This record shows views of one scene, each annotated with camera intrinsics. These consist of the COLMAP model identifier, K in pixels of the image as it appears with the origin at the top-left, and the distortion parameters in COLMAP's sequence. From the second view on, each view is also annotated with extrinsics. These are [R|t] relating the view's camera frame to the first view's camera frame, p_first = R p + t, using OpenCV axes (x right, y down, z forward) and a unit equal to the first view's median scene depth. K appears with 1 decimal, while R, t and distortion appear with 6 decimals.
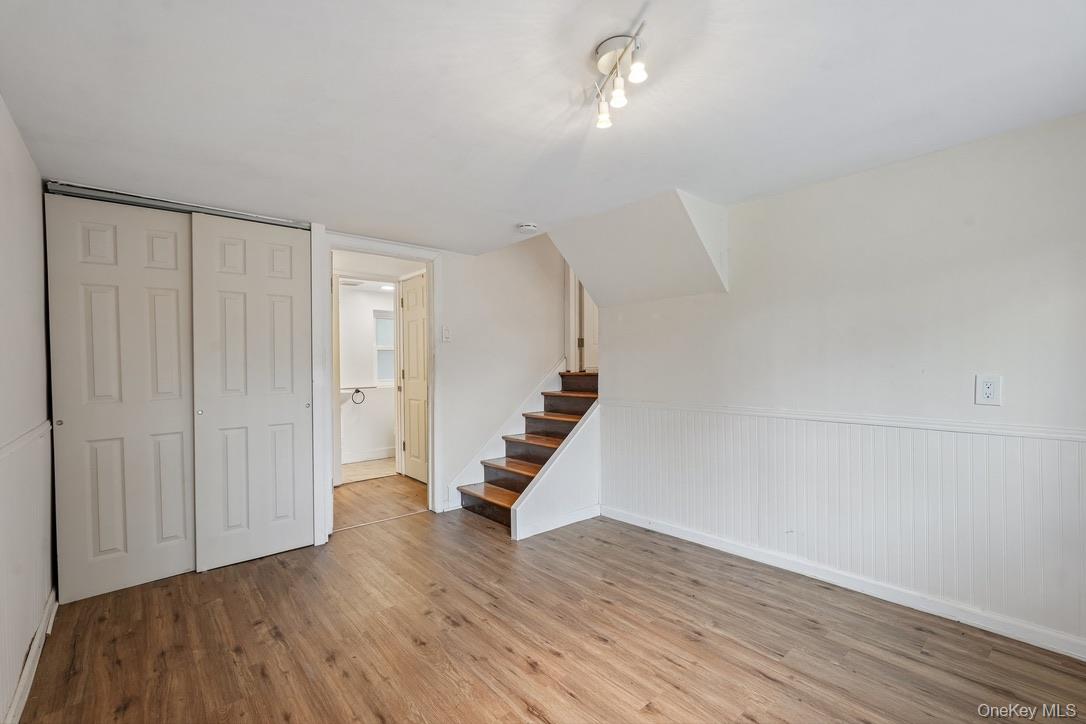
lens RADIAL K [[476.8, 0, 566.3], [0, 476.8, 364.1], [0, 0, 1]] dist [-0.009718, 0.003425]
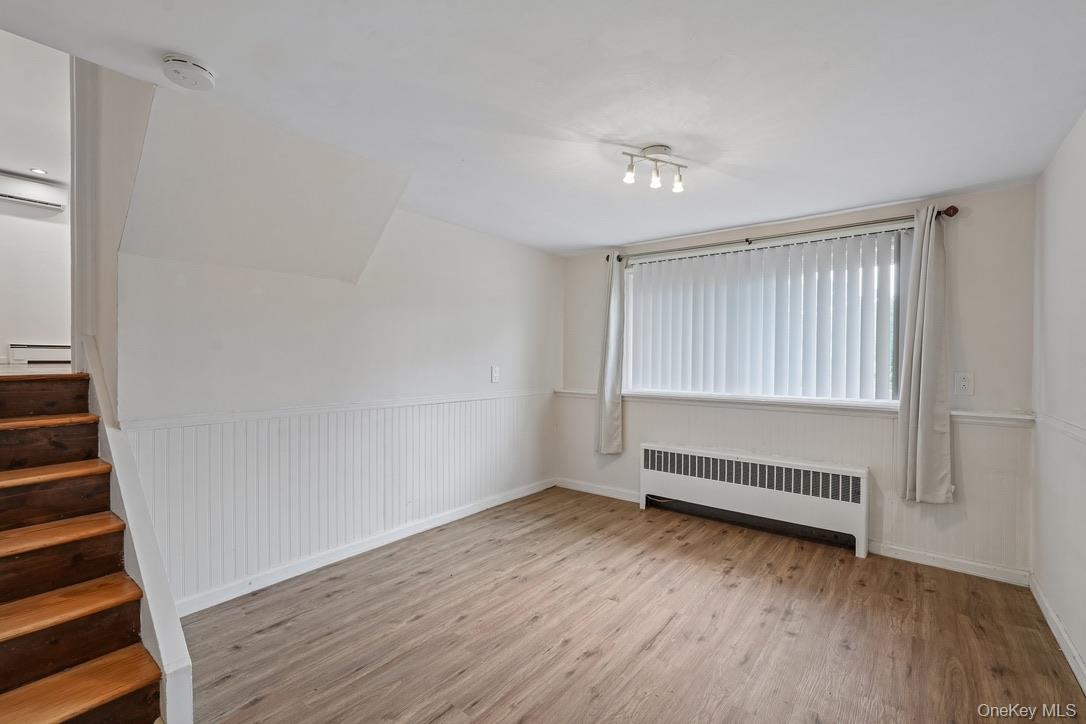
lens RADIAL K [[476.8, 0, 517.6], [0, 476.8, 365.2], [0, 0, 1]] dist [-0.009718, 0.003425]
pose [[-0.123129, -0.003368, 0.992385, -0.883972], [0.001108, 0.999993, 0.003532, 0.012043], [-0.992390, 0.001534, -0.123124, 1.070061]]
